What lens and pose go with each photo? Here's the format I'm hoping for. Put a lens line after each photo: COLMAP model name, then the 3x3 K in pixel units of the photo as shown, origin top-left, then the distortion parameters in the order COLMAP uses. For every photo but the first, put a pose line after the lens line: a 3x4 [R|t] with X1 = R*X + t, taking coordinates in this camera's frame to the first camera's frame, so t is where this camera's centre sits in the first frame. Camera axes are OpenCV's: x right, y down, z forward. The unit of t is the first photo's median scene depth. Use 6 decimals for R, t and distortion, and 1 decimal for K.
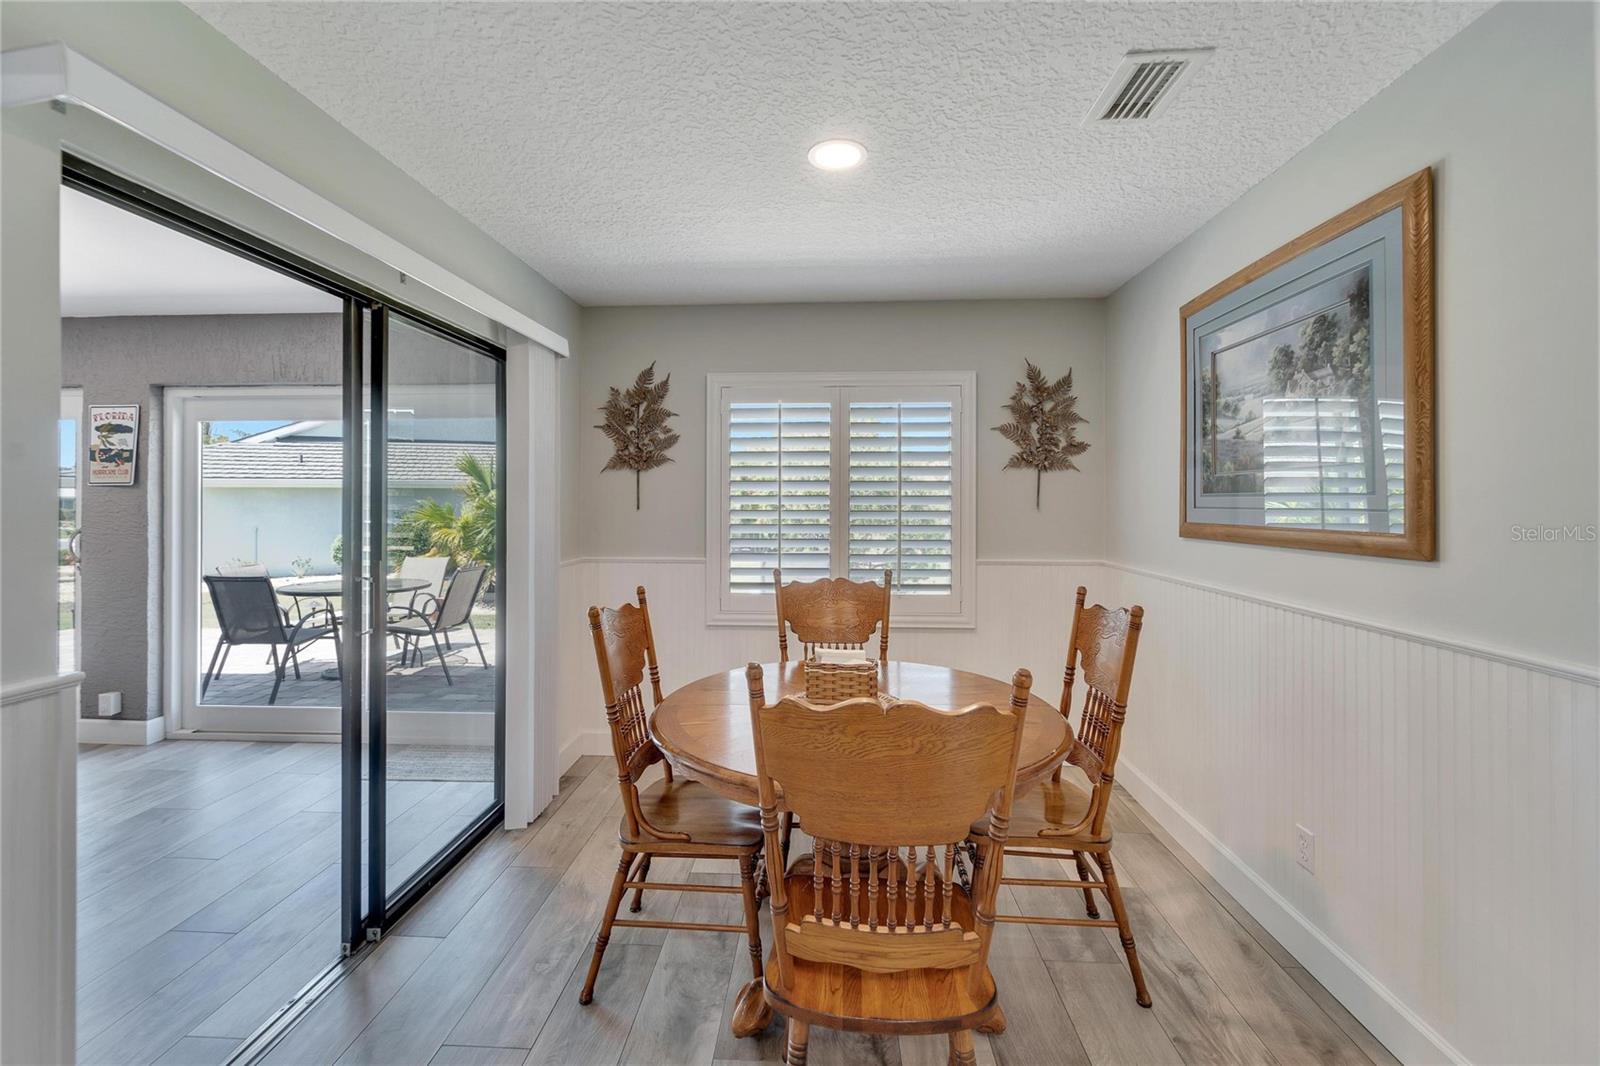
lens RADIAL K [[661.0, 0, 793.4], [0, 661.0, 500.7], [0, 0, 1]] dist [-0.001473, -0.000246]
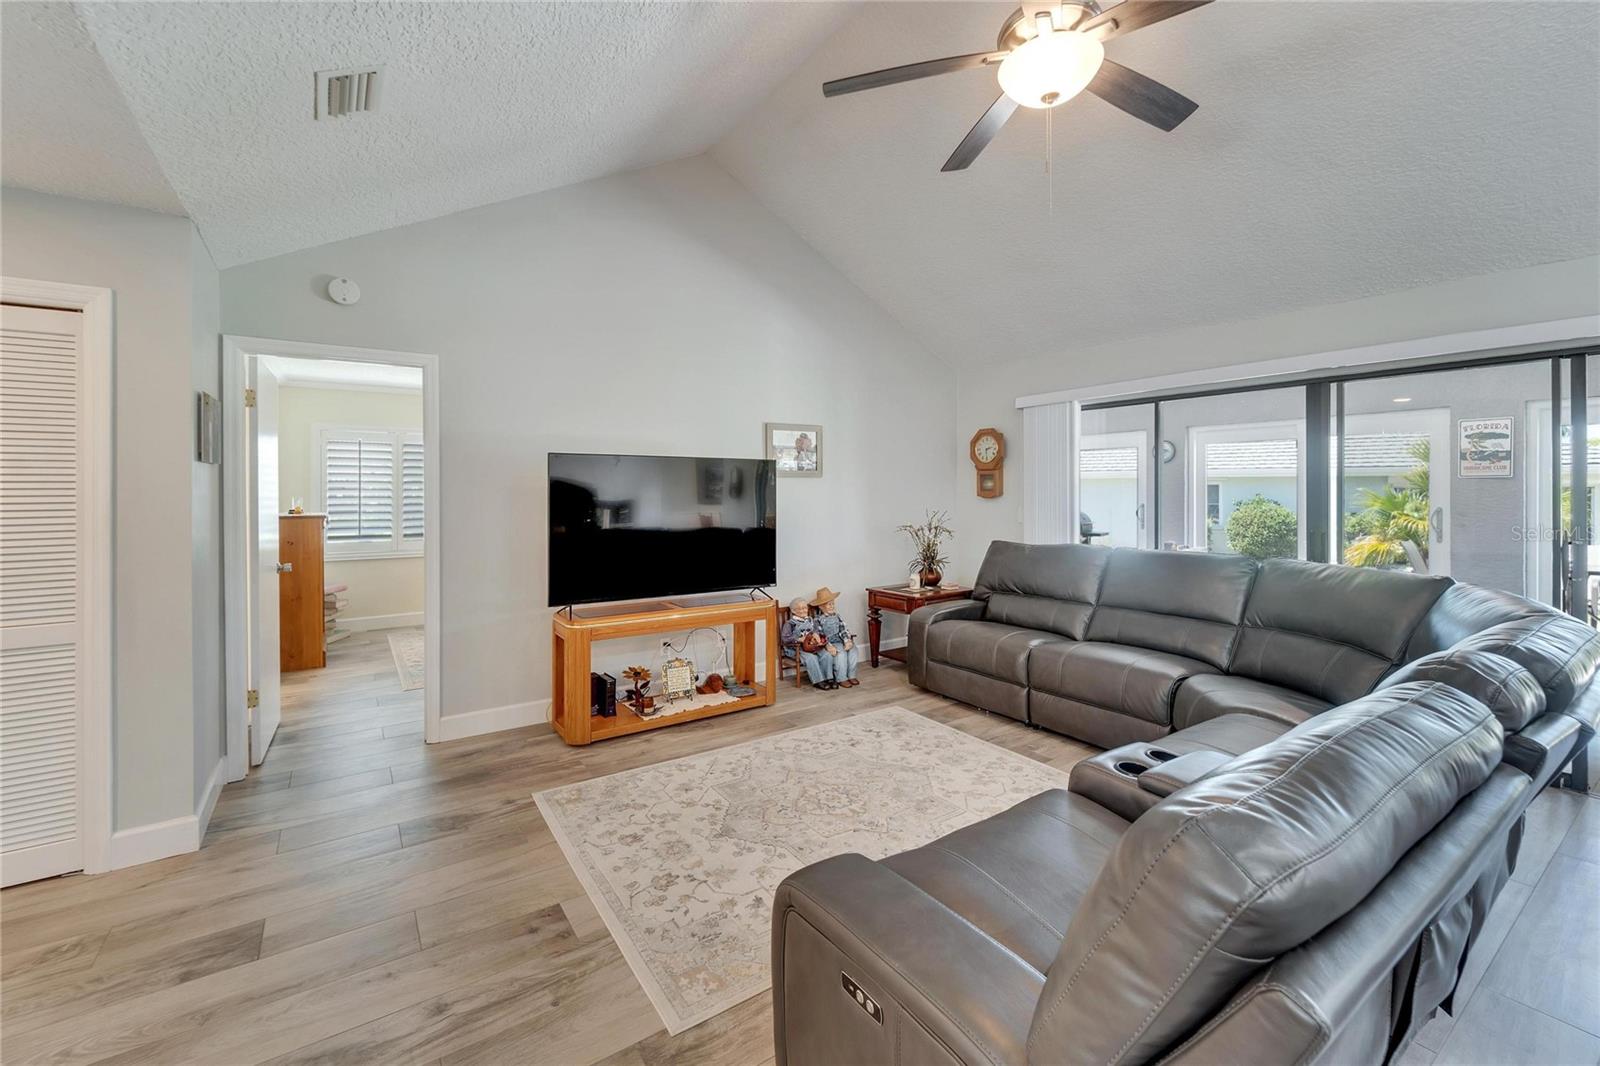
lens RADIAL K [[666.0, 0, 804.6], [0, 666.0, 488.4], [0, 0, 1]] dist [0.000680, -0.000112]
pose [[0.615940, -0.000594, -0.787793, -0.883410], [0.002974, 0.999994, 0.001572, -0.007129], [0.787787, -0.003312, 0.615939, -1.053607]]
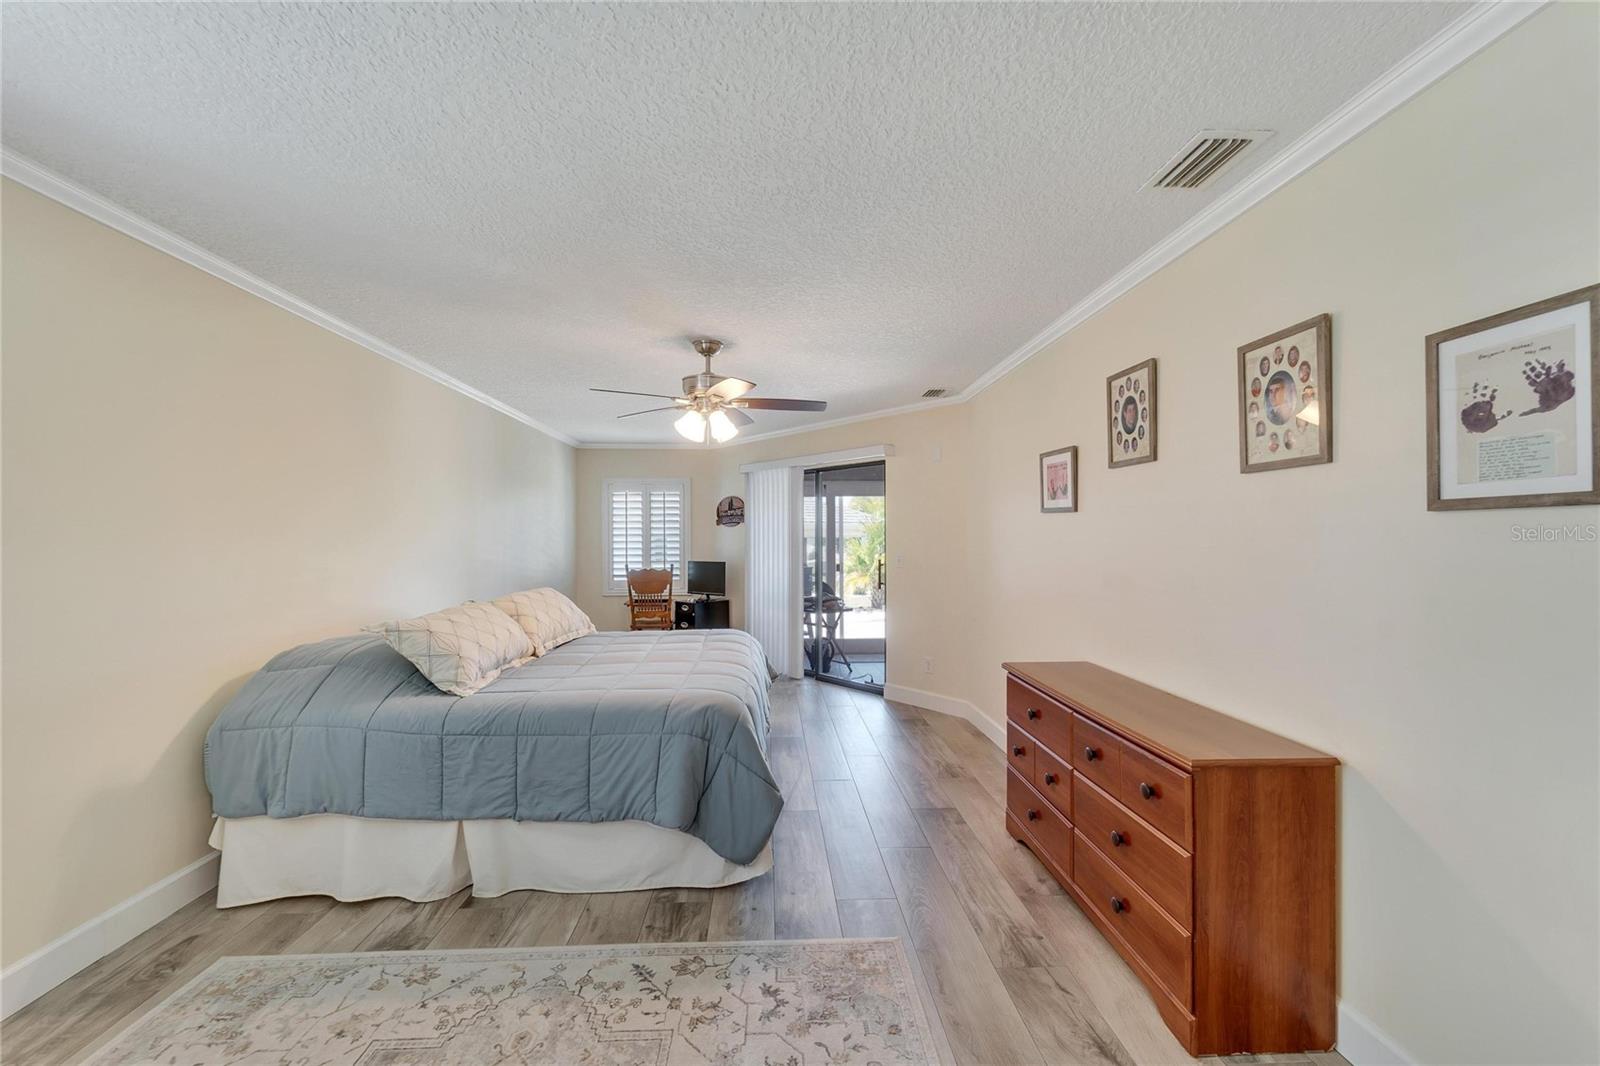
lens RADIAL K [[648.6, 0, 806.8], [0, 648.6, 533.6], [0, 0, 1]] dist [0.000048, -0.000470]
pose [[0.114716, -0.006400, -0.993378, -1.125310], [0.003550, 0.999976, -0.006033, 0.005246], [0.993392, -0.002835, 0.114736, -0.327854]]
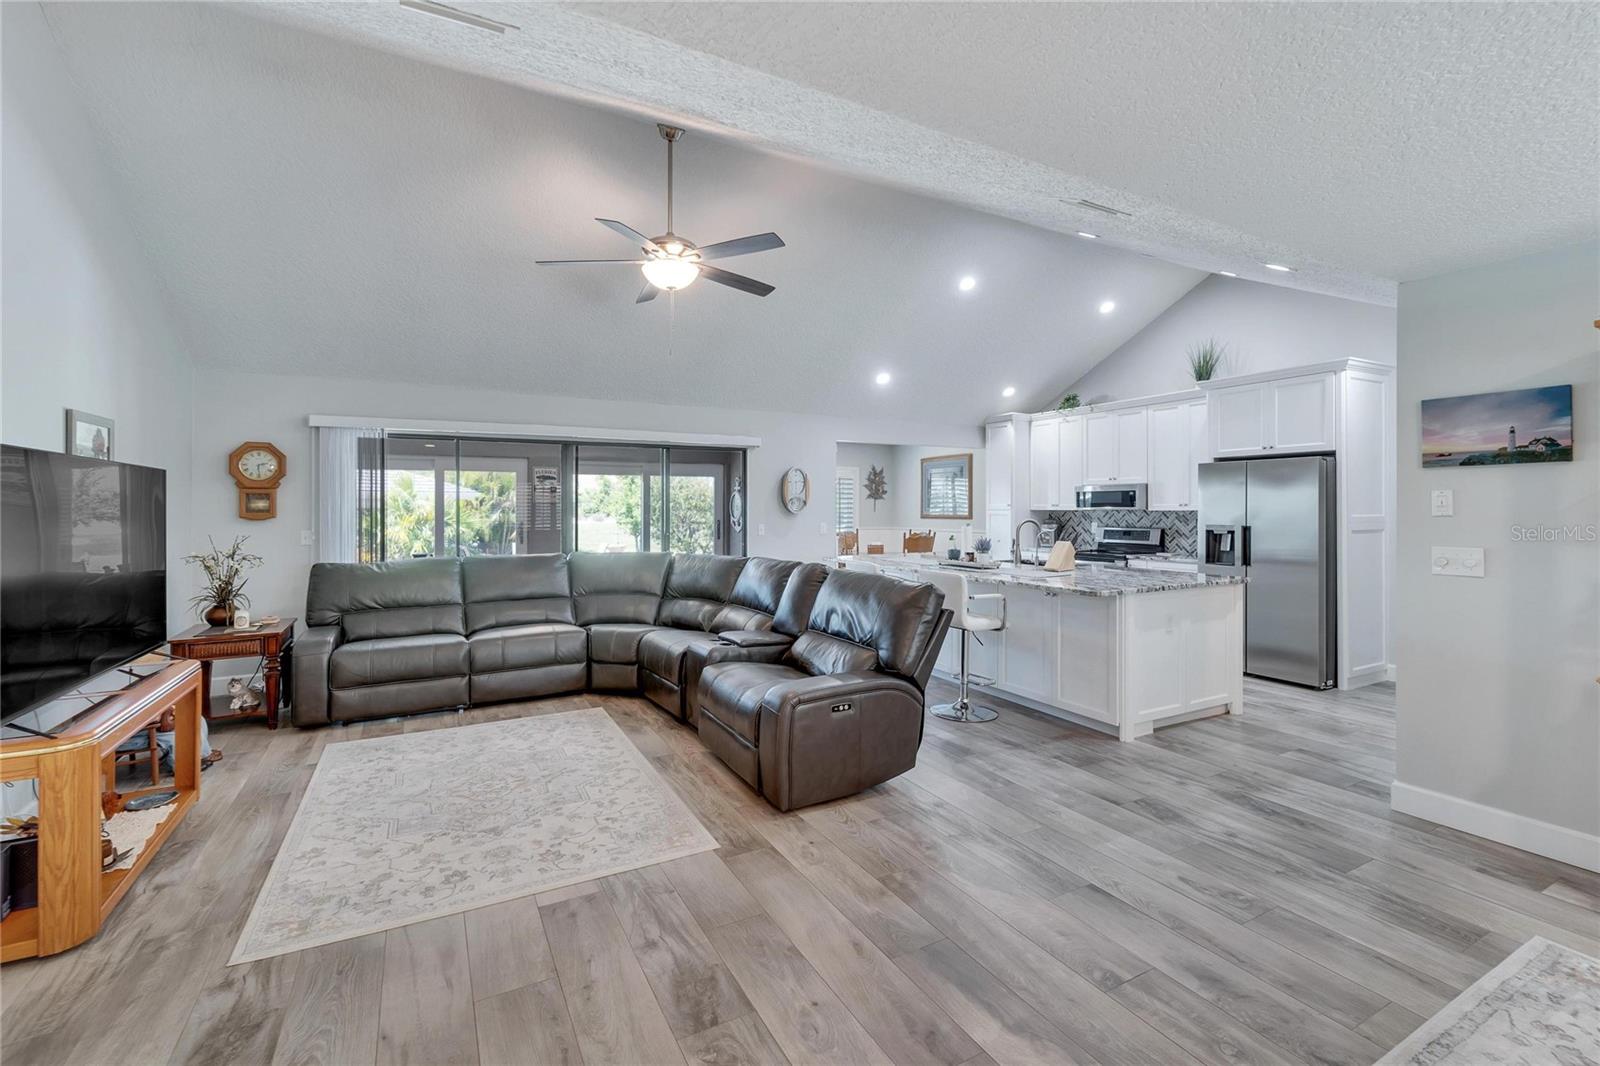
lens RADIAL K [[683.3, 0, 781.2], [0, 683.3, 504.8], [0, 0, 1]] dist [0.001514, 0.000218]
pose [[0.858240, 0.002446, 0.513243, -1.680182], [-0.001301, 0.999996, -0.002590, -0.010472], [-0.513247, 0.001555, 0.858240, -1.562785]]
